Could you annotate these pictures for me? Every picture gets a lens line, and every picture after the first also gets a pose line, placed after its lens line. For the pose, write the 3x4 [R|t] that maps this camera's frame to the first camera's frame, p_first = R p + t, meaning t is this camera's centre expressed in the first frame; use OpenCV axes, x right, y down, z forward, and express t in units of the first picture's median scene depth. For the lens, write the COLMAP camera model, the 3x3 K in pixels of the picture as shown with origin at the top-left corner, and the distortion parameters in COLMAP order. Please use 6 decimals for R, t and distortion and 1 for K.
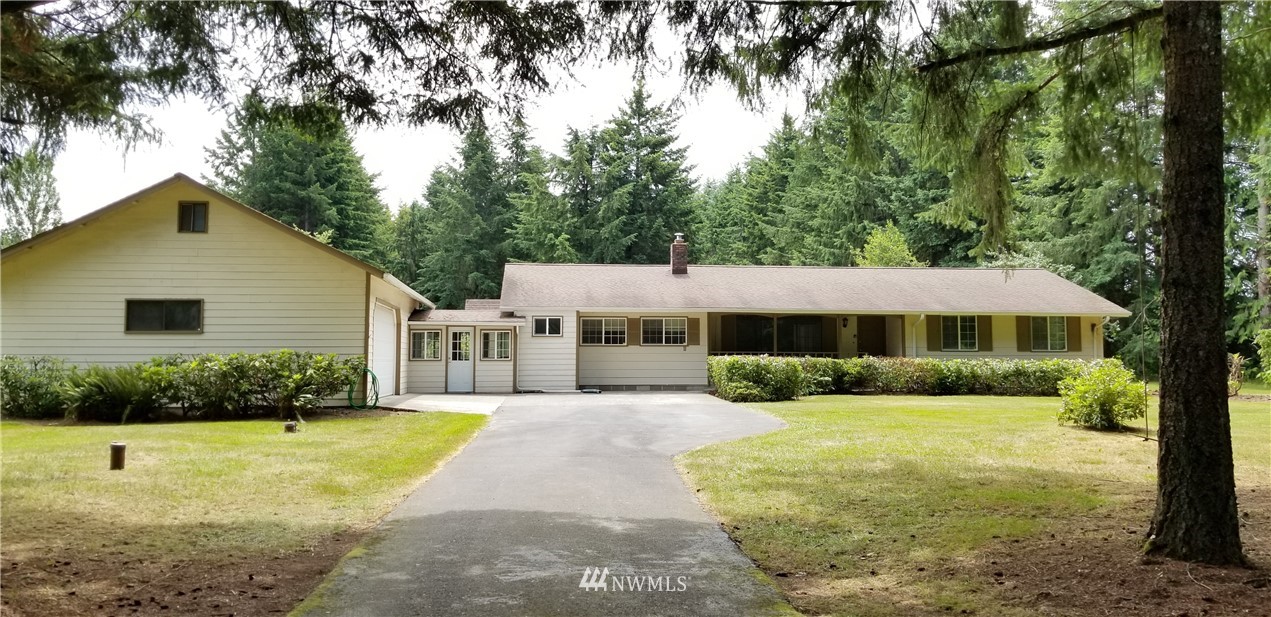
lens RADIAL K [[893.6, 0, 632.4], [0, 893.6, 308.0], [0, 0, 1]] dist [0.078875, -0.099184]
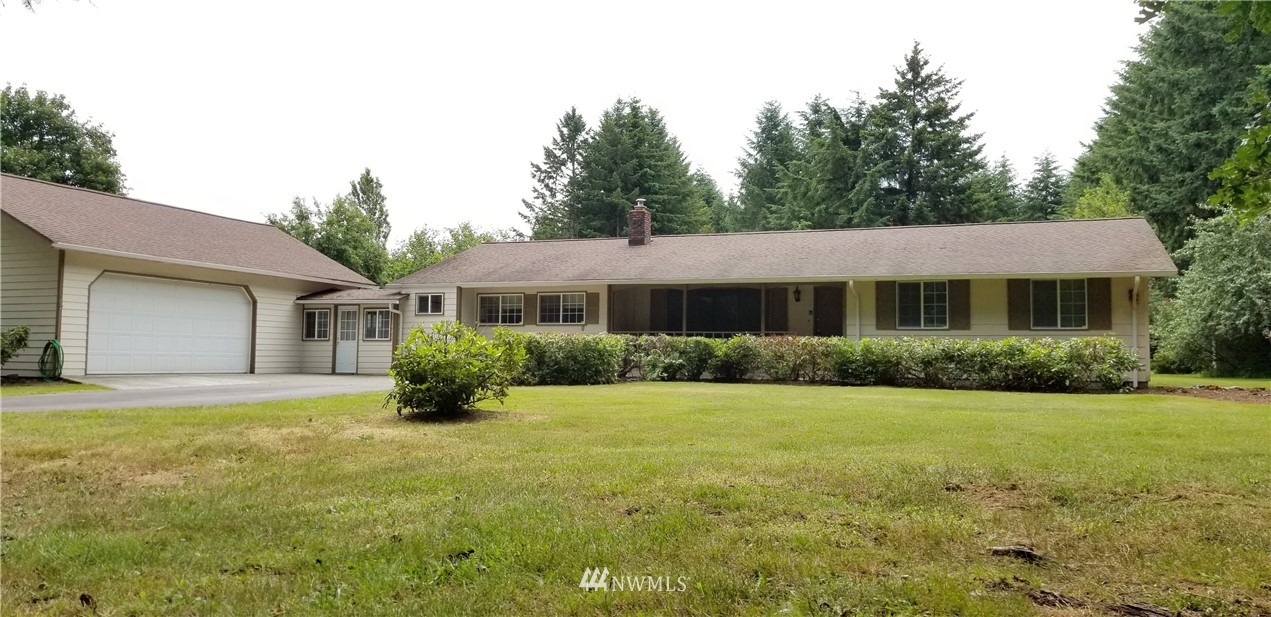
lens RADIAL K [[893.6, 0, 632.4], [0, 893.6, 308.0], [0, 0, 1]] dist [0.078875, -0.099184]
pose [[0.914786, -0.014740, -0.403669, 0.441546], [0.014793, 0.999886, -0.002986, 0.028575], [0.403667, -0.003240, 0.914900, 0.219183]]
